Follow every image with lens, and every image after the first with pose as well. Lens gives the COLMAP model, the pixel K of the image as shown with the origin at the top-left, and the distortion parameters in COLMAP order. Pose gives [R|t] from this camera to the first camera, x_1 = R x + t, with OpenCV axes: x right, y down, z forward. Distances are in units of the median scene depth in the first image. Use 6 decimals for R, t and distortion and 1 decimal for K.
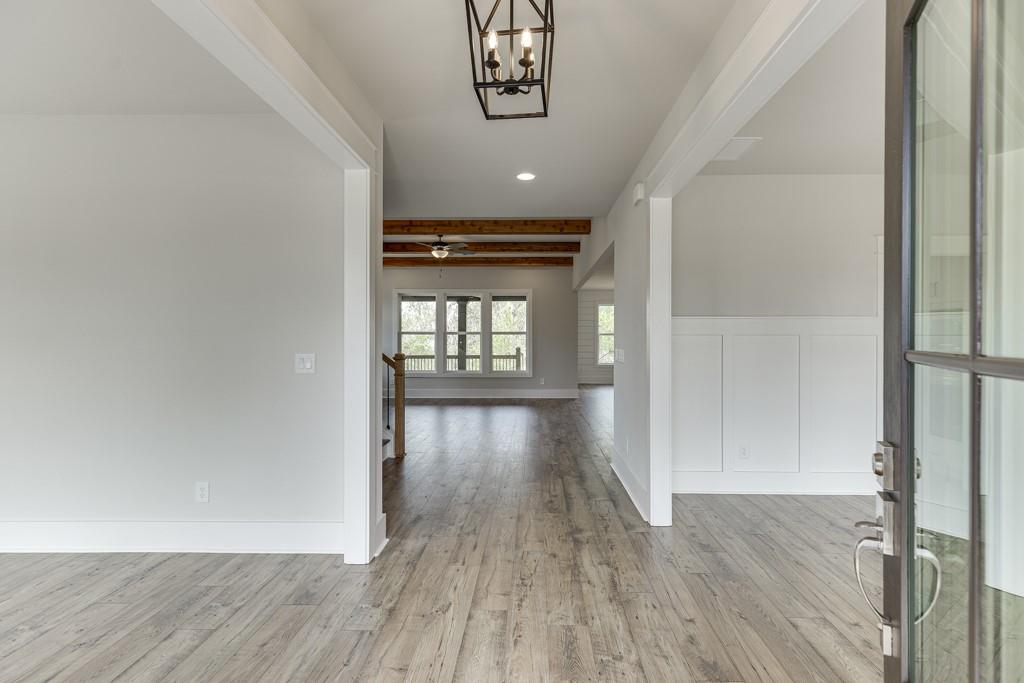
lens RADIAL K [[467.0, 0, 512.4], [0, 467.0, 338.5], [0, 0, 1]] dist [0.000551, -0.000073]
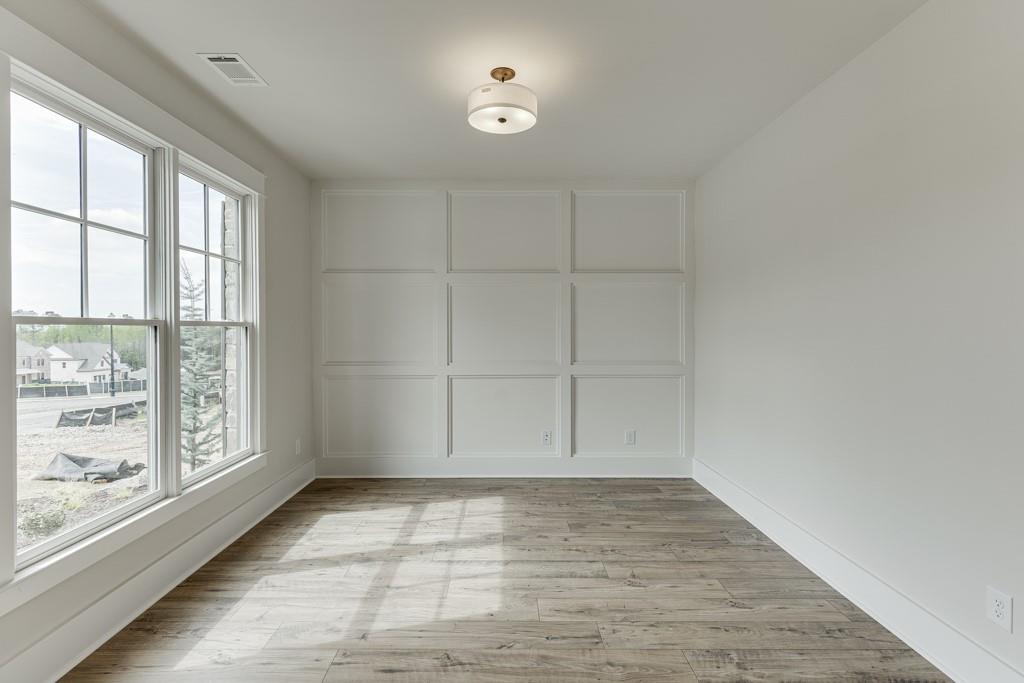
lens RADIAL K [[467.0, 0, 510.6], [0, 467.0, 337.3], [0, 0, 1]] dist [0.000551, -0.000073]
pose [[0.044383, 0.013001, -0.998930, -0.139396], [-0.003985, 0.999910, 0.012837, -0.000603], [0.999007, 0.003411, 0.044431, 0.403717]]
